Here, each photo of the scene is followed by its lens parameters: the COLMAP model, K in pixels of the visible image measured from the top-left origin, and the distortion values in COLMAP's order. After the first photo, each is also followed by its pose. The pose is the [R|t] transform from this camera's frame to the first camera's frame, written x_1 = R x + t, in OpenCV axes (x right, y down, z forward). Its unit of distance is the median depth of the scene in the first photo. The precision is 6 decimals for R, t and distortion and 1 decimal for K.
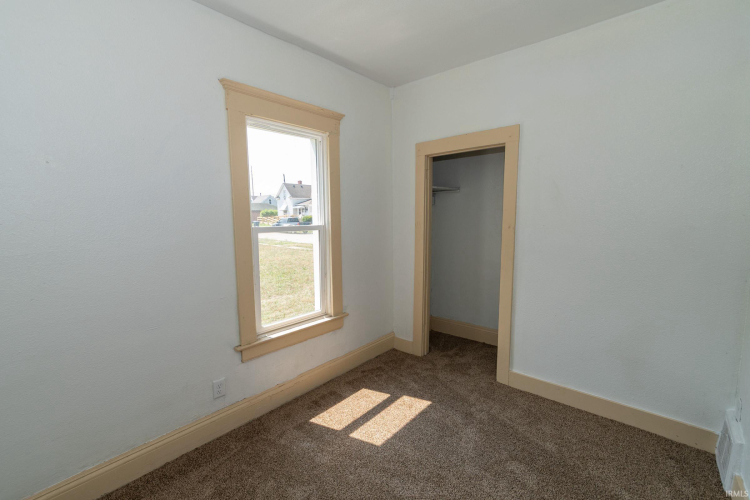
lens RADIAL K [[336.3, 0, 371.0], [0, 336.3, 248.0], [0, 0, 1]] dist [-0.001696, -0.000074]
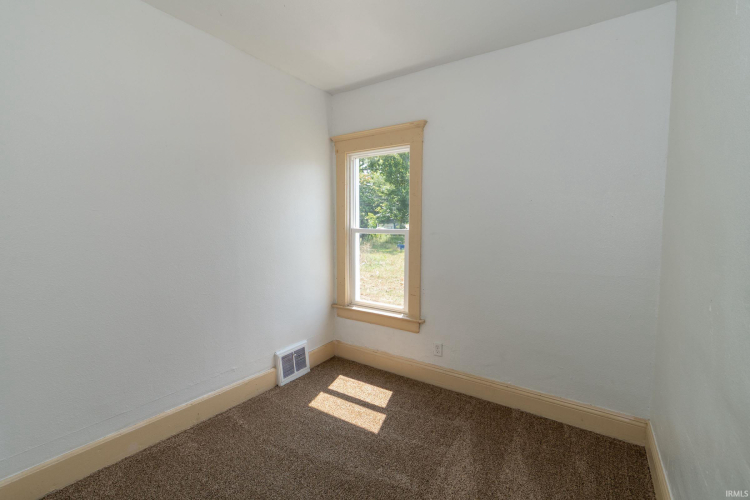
lens RADIAL K [[336.3, 0, 371.0], [0, 336.3, 248.0], [0, 0, 1]] dist [-0.001696, -0.000074]
pose [[0.138996, 0.087859, -0.986388, 0.946144], [-0.115110, 0.990738, 0.072026, -0.077551], [0.983580, 0.103532, 0.147823, 0.758294]]
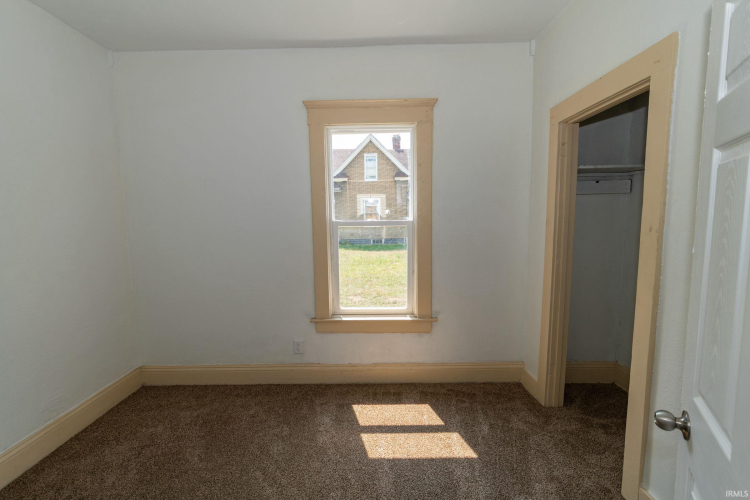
lens RADIAL K [[336.3, 0, 371.0], [0, 336.3, 248.0], [0, 0, 1]] dist [-0.001696, -0.000074]
pose [[0.643902, 0.075737, -0.761350, 0.540312], [-0.071837, 0.996677, 0.038392, -0.019378], [0.761728, 0.029973, 0.647203, 0.301803]]
